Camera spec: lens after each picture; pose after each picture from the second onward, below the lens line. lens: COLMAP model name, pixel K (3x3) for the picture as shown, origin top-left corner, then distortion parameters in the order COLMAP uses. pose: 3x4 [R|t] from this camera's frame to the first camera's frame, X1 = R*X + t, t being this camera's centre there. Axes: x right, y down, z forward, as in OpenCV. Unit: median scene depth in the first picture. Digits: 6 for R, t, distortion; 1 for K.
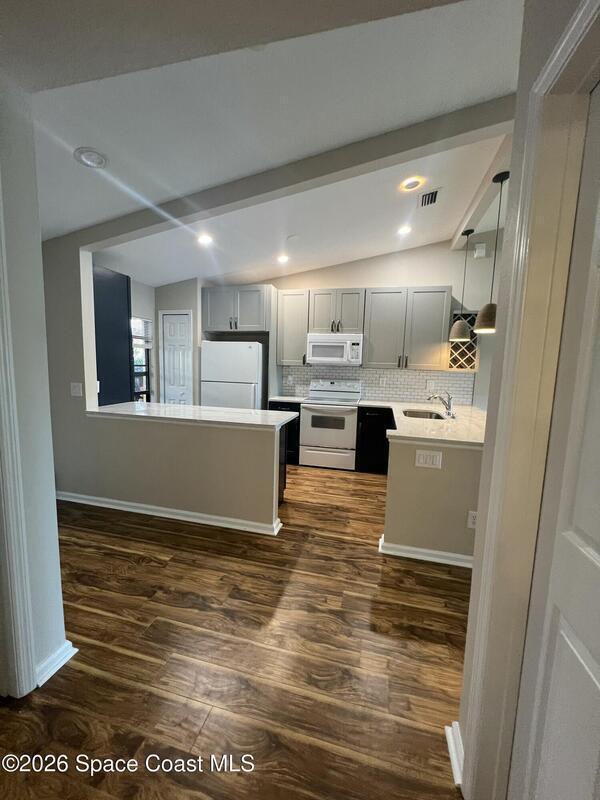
lens RADIAL K [[320.5, 0, 303.0], [0, 320.5, 404.5], [0, 0, 1]] dist [-0.000600, 0.000657]
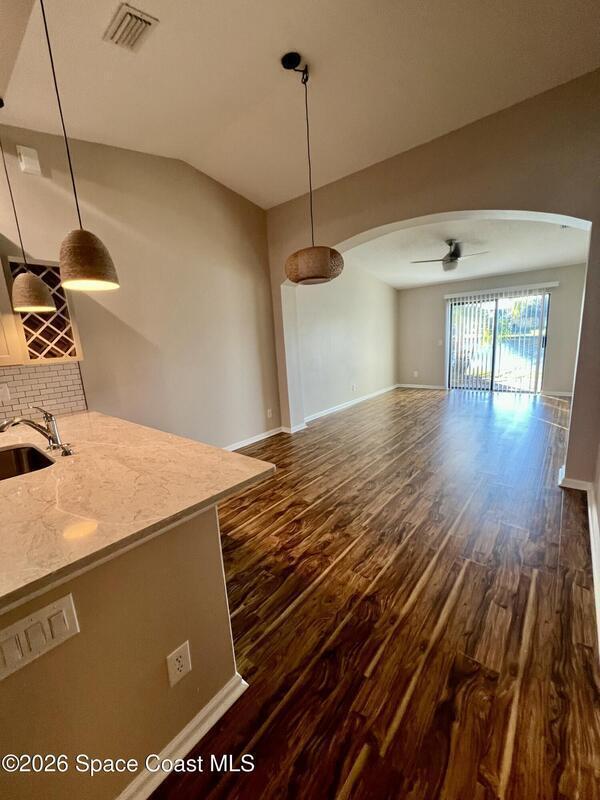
lens RADIAL K [[320.5, 0, 294.3], [0, 320.5, 397.2], [0, 0, 1]] dist [-0.000600, 0.000657]
pose [[0.445977, -0.219370, 0.867745, 0.160414], [0.191499, 0.970436, 0.146910, -0.043632], [-0.874318, 0.100654, 0.474802, 0.334786]]
